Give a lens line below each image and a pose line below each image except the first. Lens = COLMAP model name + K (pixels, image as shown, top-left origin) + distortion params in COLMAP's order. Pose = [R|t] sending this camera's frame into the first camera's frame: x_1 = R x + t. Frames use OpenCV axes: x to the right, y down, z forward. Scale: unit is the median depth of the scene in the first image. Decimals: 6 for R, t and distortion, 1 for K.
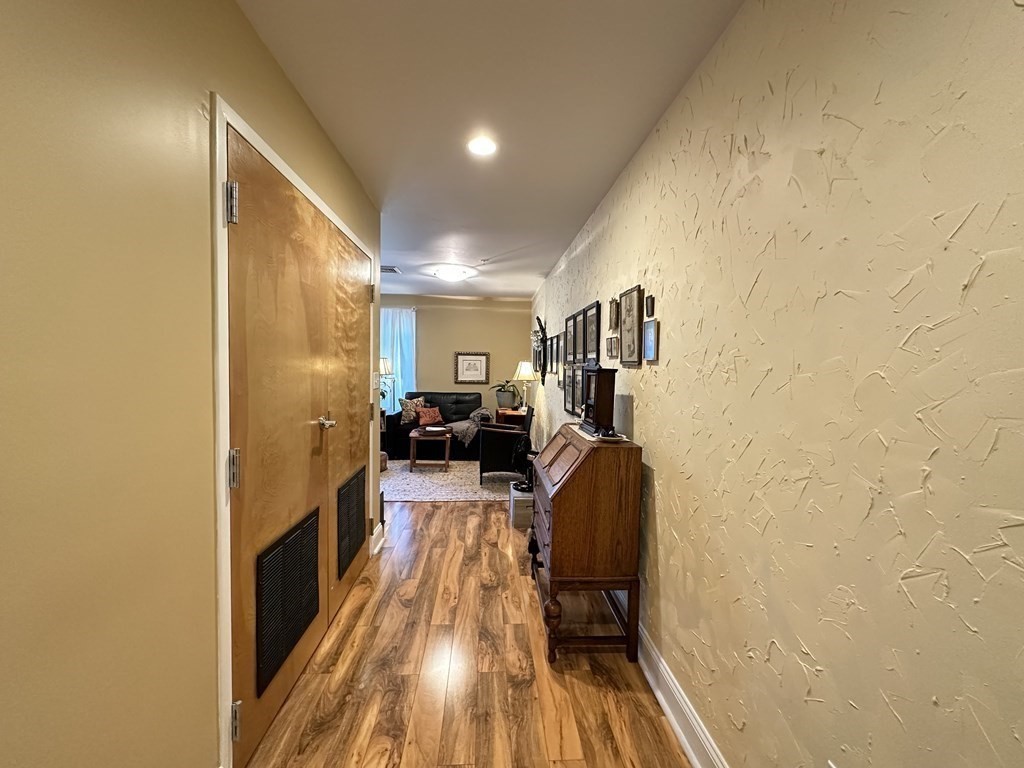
lens RADIAL K [[409.2, 0, 510.8], [0, 409.2, 383.9], [0, 0, 1]] dist [-0.004221, 0.000720]
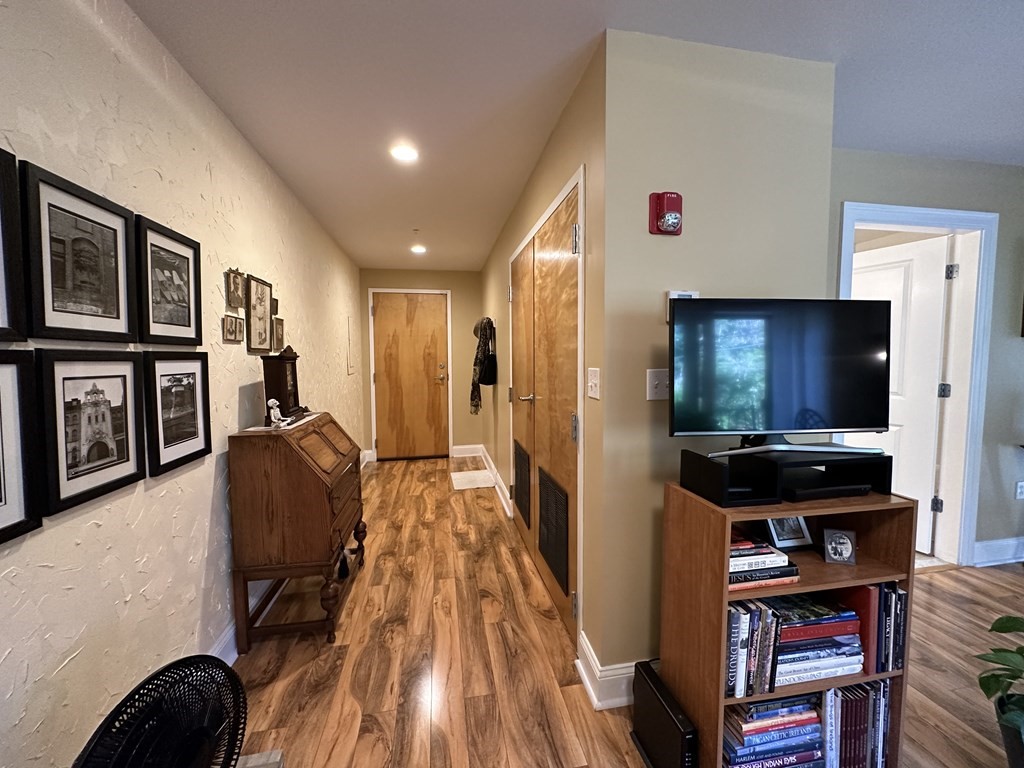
lens RADIAL K [[409.2, 0, 510.8], [0, 409.2, 383.9], [0, 0, 1]] dist [-0.004221, 0.000720]
pose [[-0.993287, -0.002093, -0.115657, -0.189428], [-0.014873, 0.993848, 0.109747, -0.077102], [0.114716, 0.110730, -0.987208, 1.824182]]
